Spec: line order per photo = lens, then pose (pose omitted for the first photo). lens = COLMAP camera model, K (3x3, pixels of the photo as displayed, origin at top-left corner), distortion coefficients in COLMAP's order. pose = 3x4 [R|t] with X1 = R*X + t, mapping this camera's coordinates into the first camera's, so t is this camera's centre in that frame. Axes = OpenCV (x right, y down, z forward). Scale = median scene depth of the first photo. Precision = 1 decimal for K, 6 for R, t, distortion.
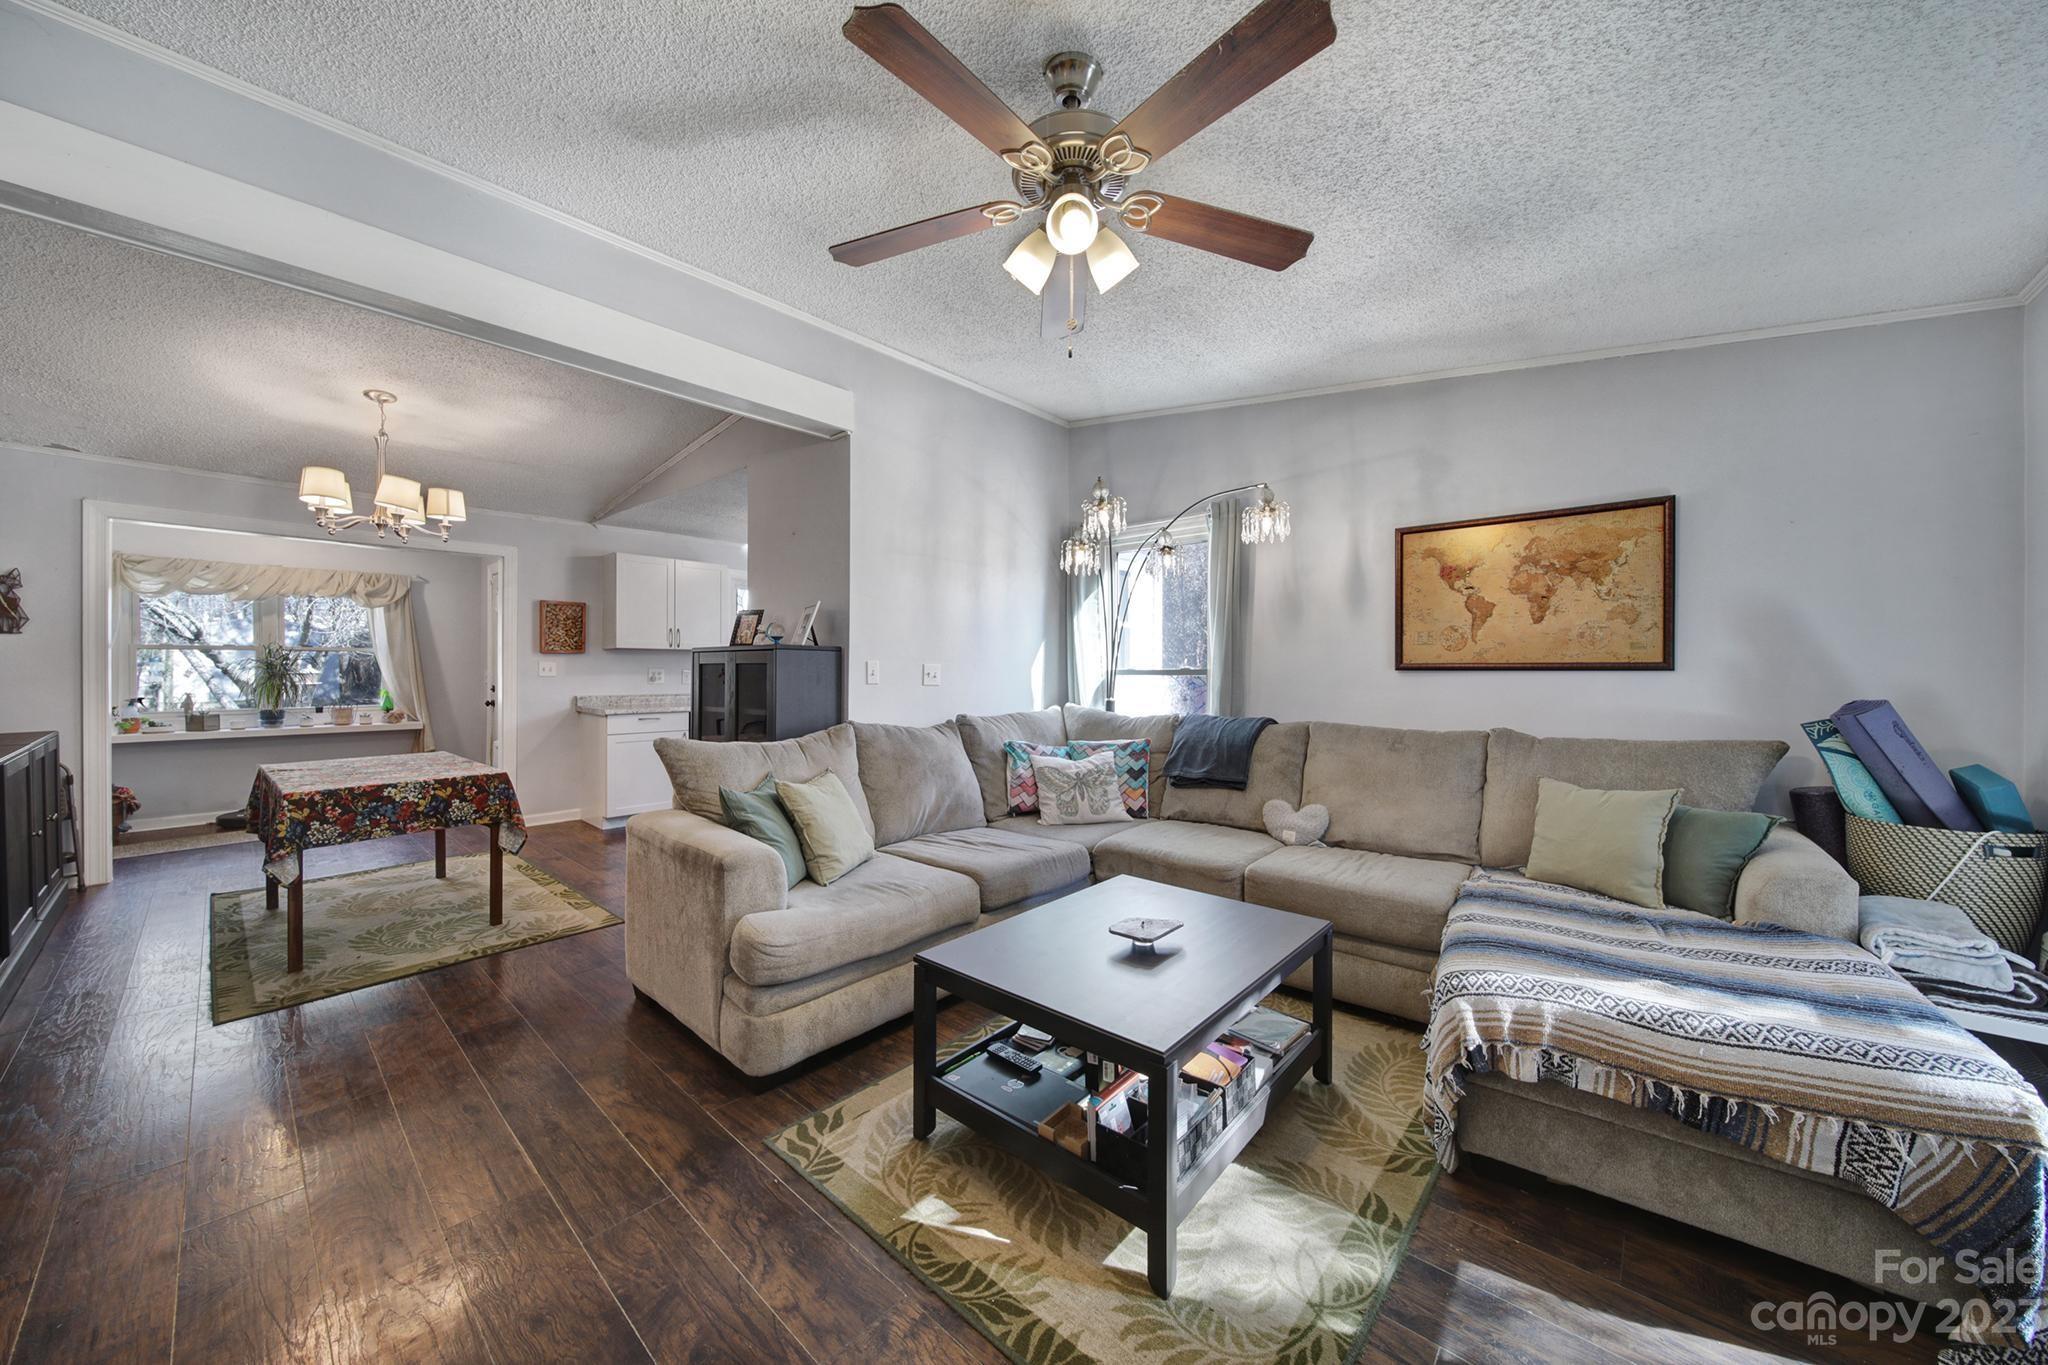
lens RADIAL K [[723.2, 0, 1014.2], [0, 723.2, 678.4], [0, 0, 1]] dist [-0.002907, -0.000216]
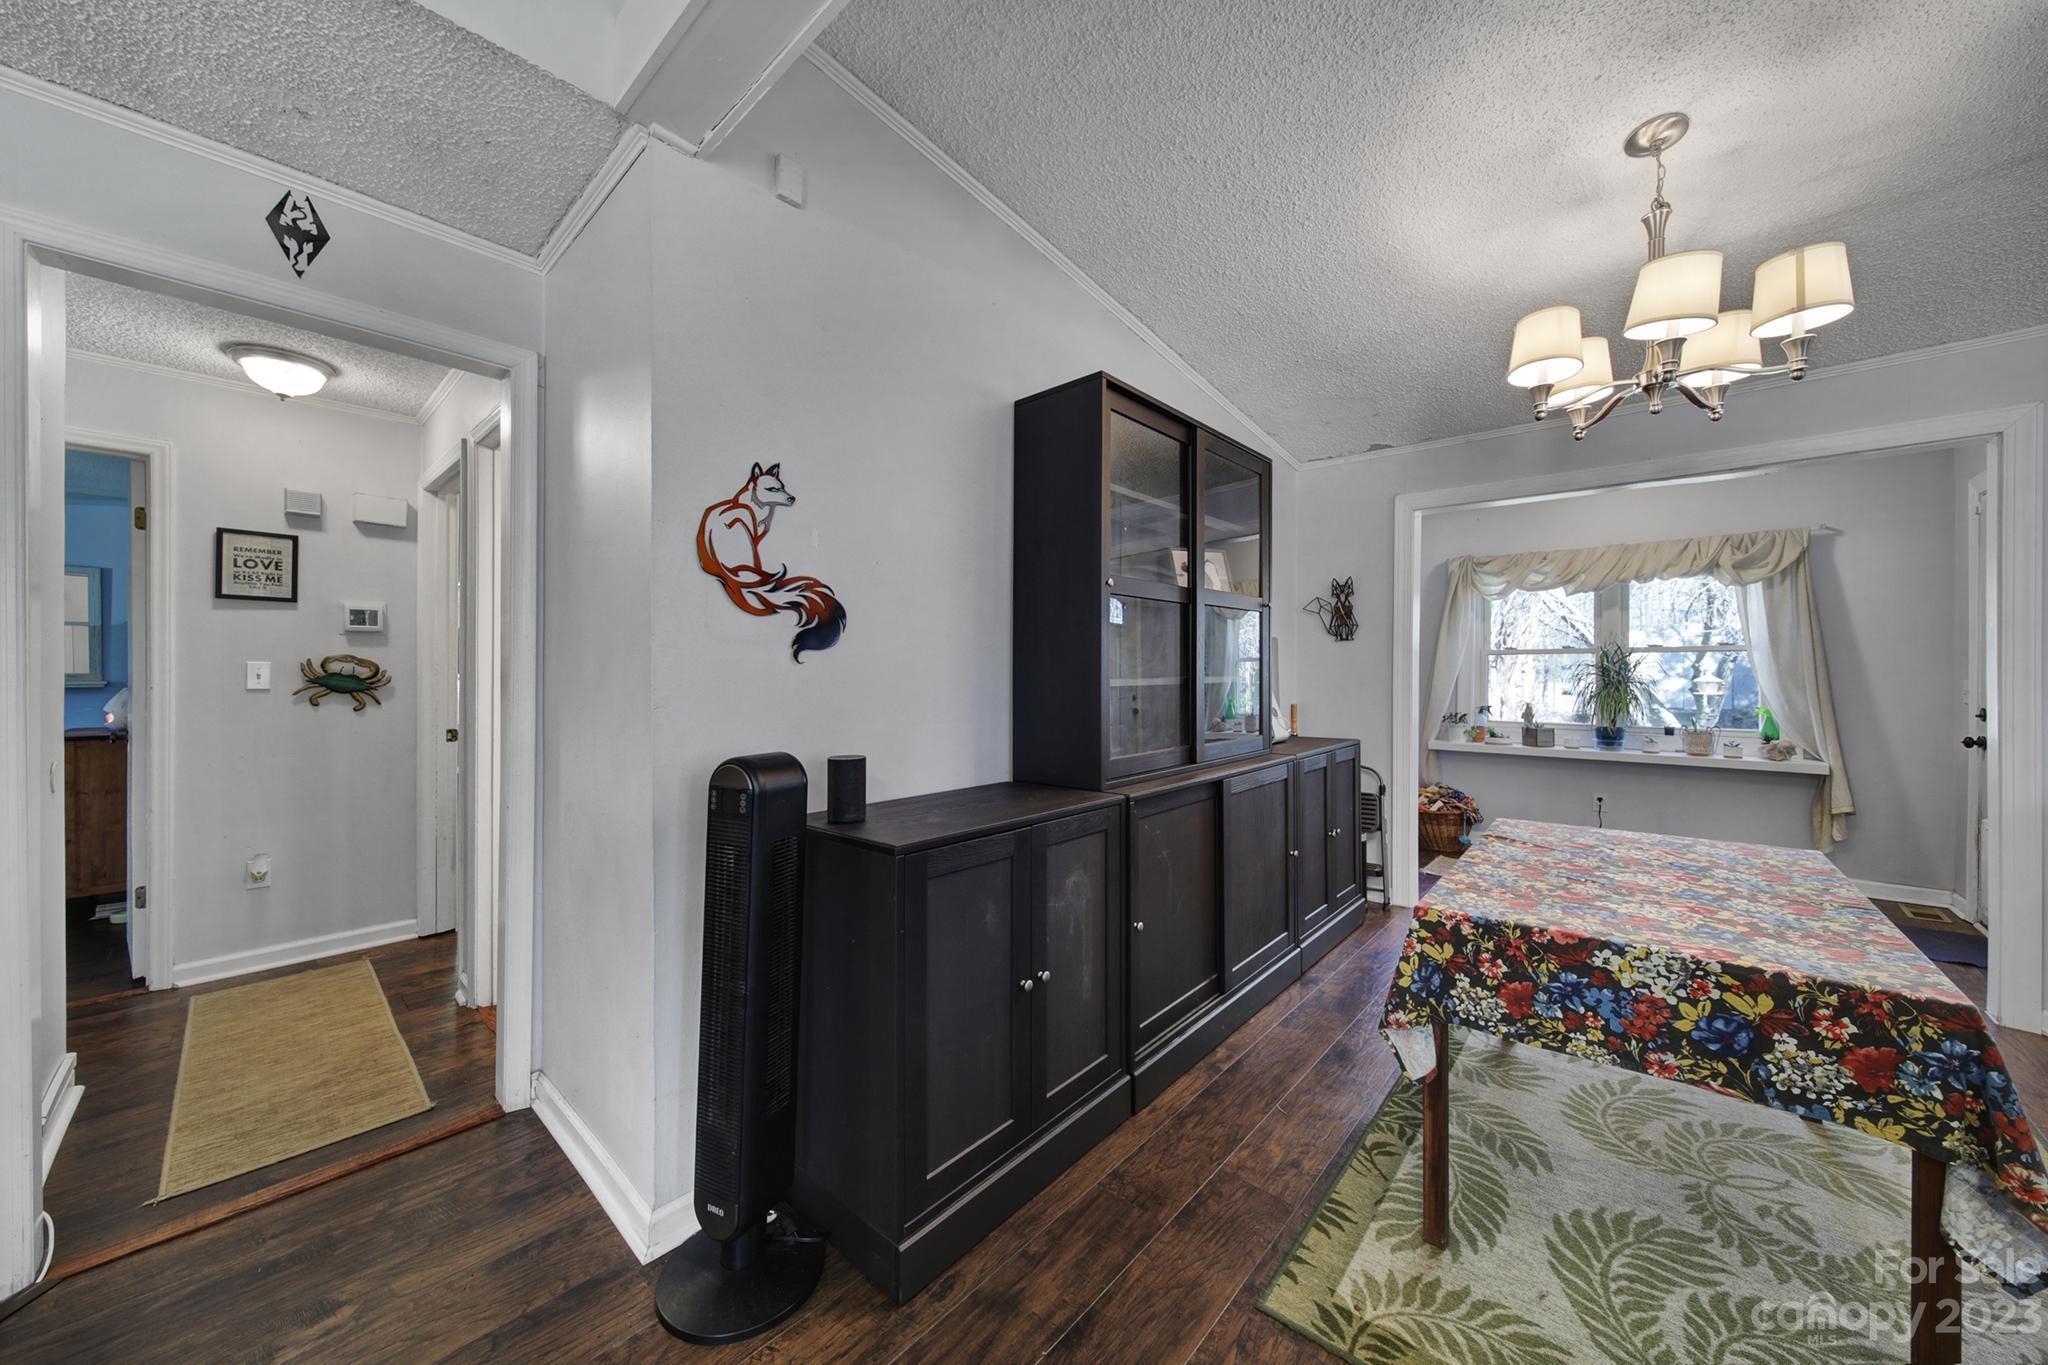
lens RADIAL K [[723.7, 0, 1020.4], [0, 723.7, 668.1], [0, 0, 1]] dist [-0.001657, -0.000333]
pose [[0.000620, -0.007831, -0.999969, -0.409992], [-0.016713, 0.999830, -0.007840, -0.007696], [0.999860, 0.016717, 0.000489, 0.612477]]
